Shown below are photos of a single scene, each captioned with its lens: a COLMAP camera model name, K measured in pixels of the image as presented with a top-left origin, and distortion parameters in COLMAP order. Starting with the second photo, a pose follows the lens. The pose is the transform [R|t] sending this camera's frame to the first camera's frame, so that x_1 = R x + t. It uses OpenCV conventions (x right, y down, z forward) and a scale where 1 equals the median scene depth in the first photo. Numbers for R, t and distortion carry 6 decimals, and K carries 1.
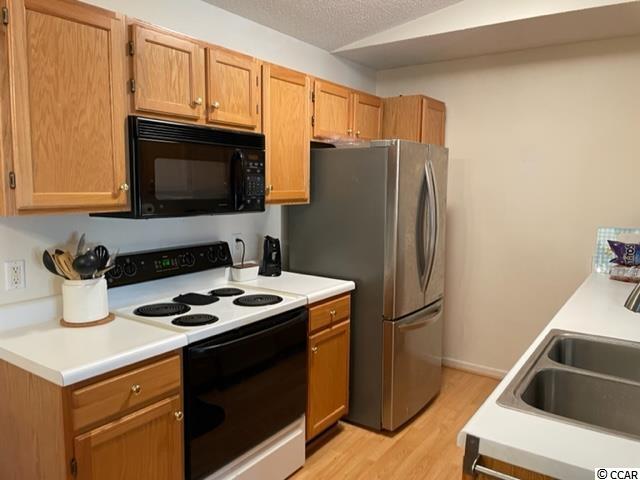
lens RADIAL K [[483.2, 0, 326.3], [0, 483.2, 235.5], [0, 0, 1]] dist [0.083220, -0.114920]
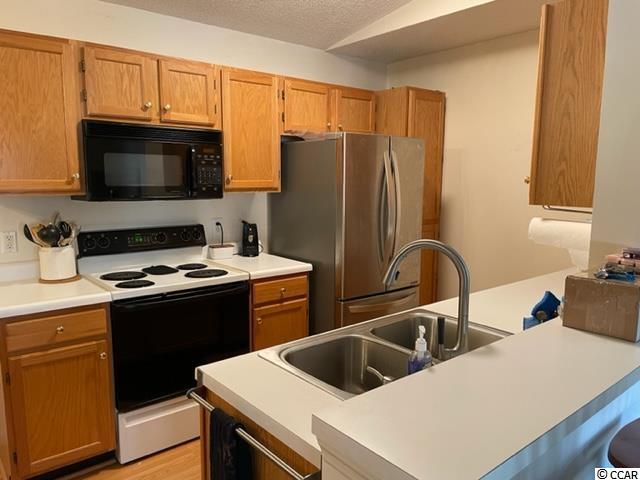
lens RADIAL K [[483.2, 0, 317.9], [0, 483.2, 242.0], [0, 0, 1]] dist [0.083220, -0.114920]
pose [[0.965408, 0.032205, -0.258747, 0.412613], [-0.025133, 0.999216, 0.030596, 0.014160], [0.259529, -0.023034, 0.965460, -0.059534]]
